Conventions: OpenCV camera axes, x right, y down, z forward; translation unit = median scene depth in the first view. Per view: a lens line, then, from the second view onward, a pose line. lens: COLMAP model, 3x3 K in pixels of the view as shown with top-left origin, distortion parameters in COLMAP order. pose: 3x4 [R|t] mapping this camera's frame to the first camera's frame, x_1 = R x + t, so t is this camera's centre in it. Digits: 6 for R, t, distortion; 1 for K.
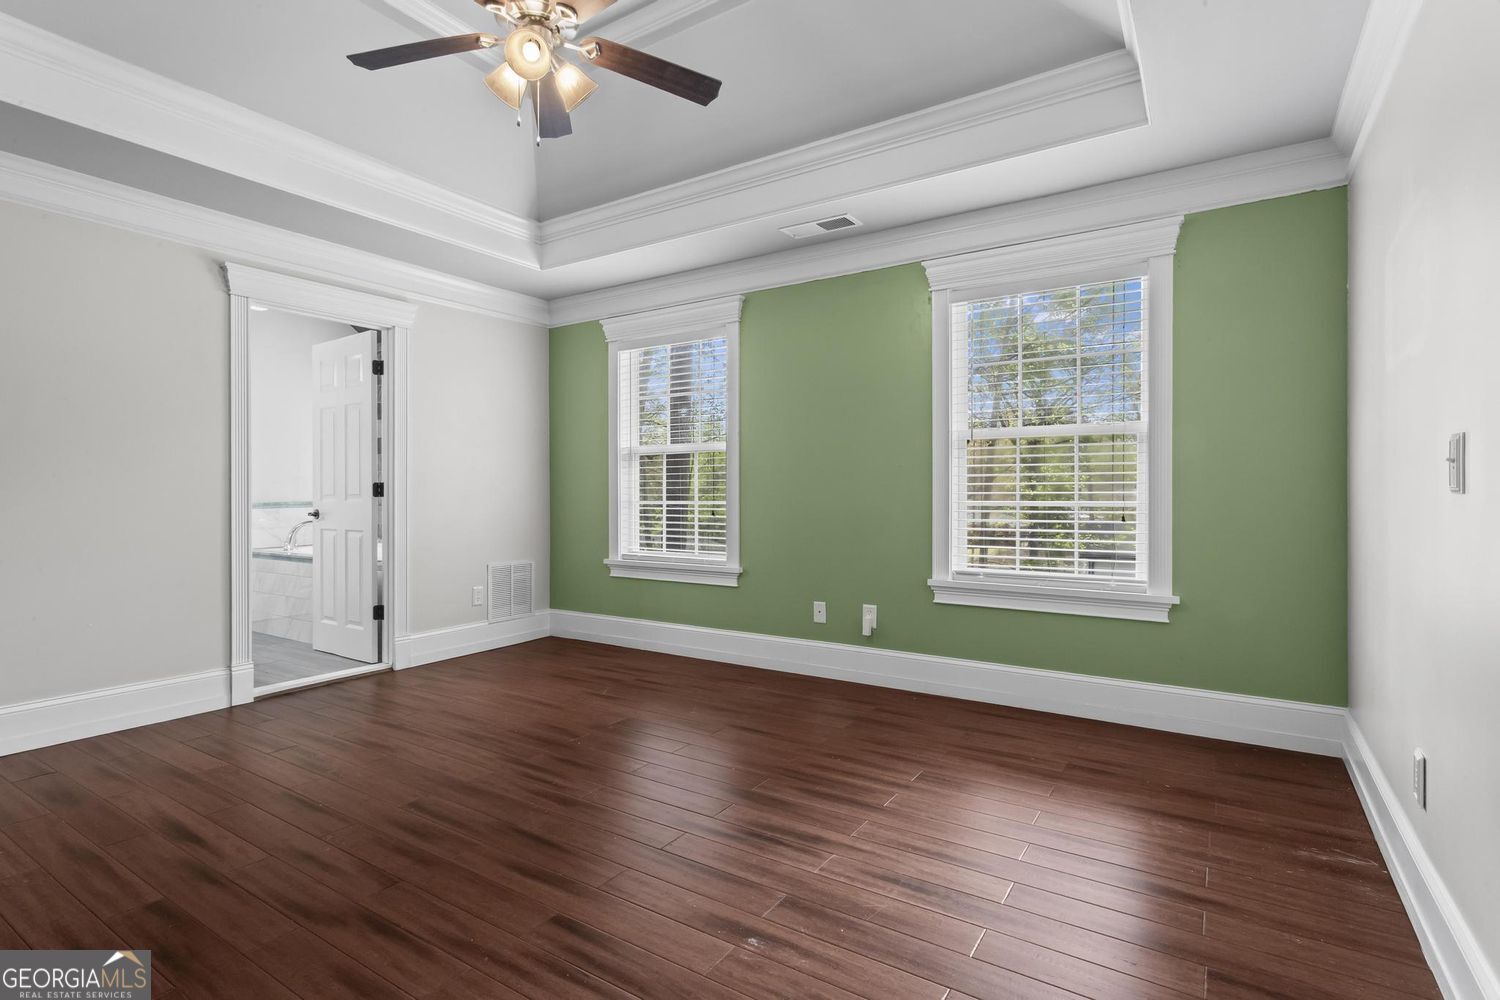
lens RADIAL K [[732.7, 0, 724.2], [0, 732.7, 487.6], [0, 0, 1]] dist [0.003311, 0.001588]
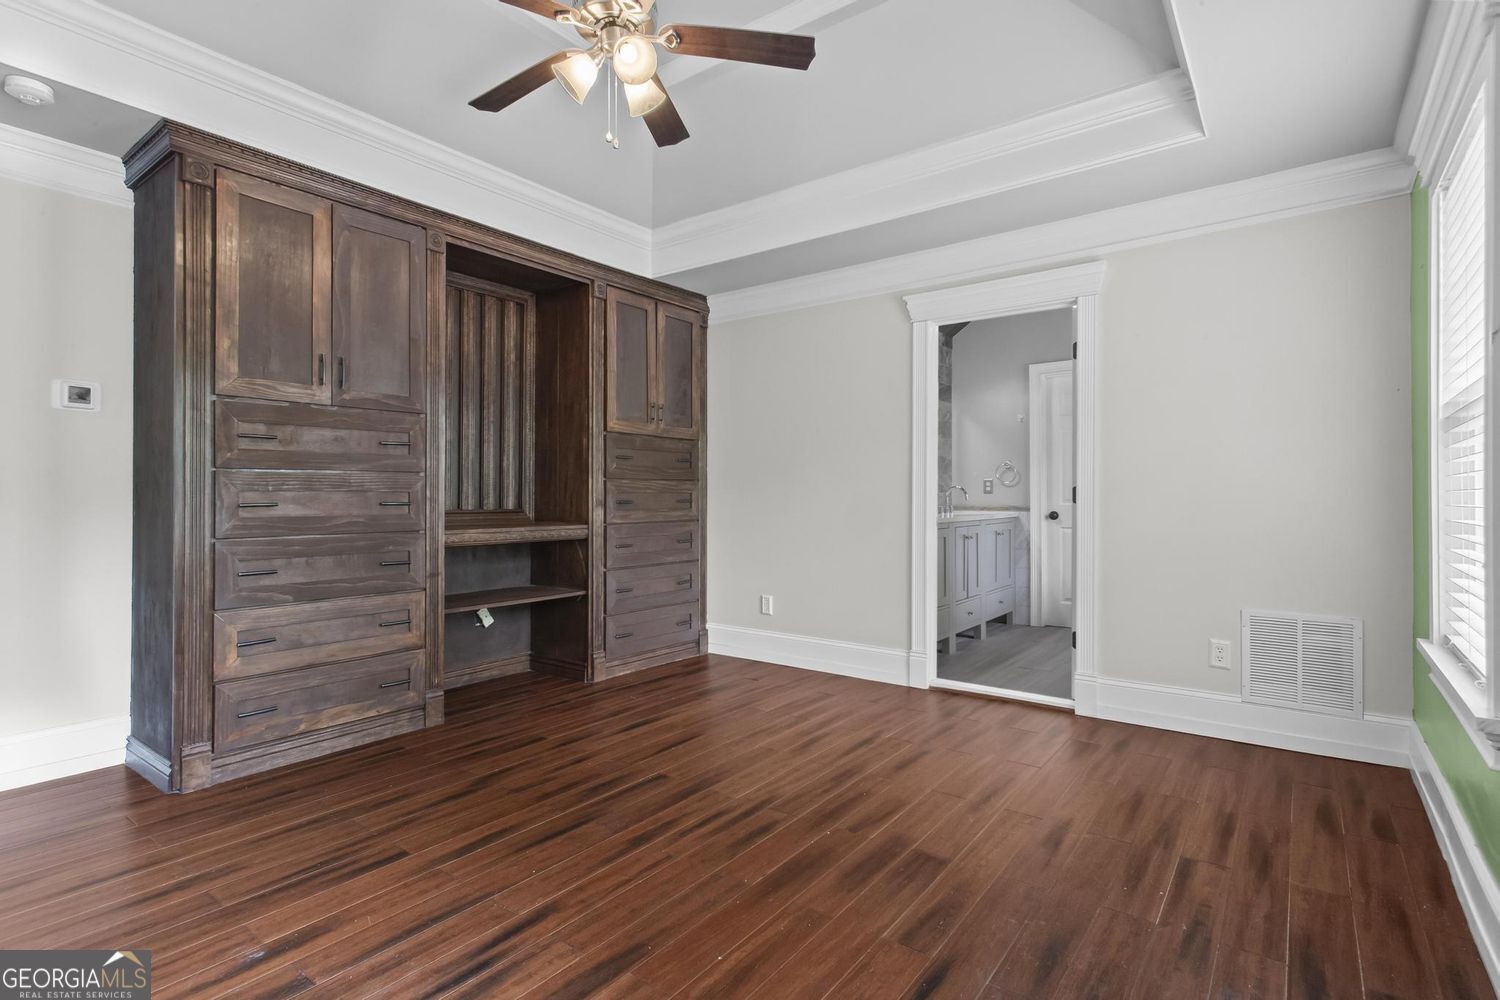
lens RADIAL K [[732.7, 0, 743.4], [0, 732.7, 491.9], [0, 0, 1]] dist [0.003311, 0.001588]
pose [[-0.042170, -0.001528, -0.999109, 0.602098], [0.007088, 0.999973, -0.001828, -0.002904], [0.999085, -0.007159, -0.042158, 1.011607]]
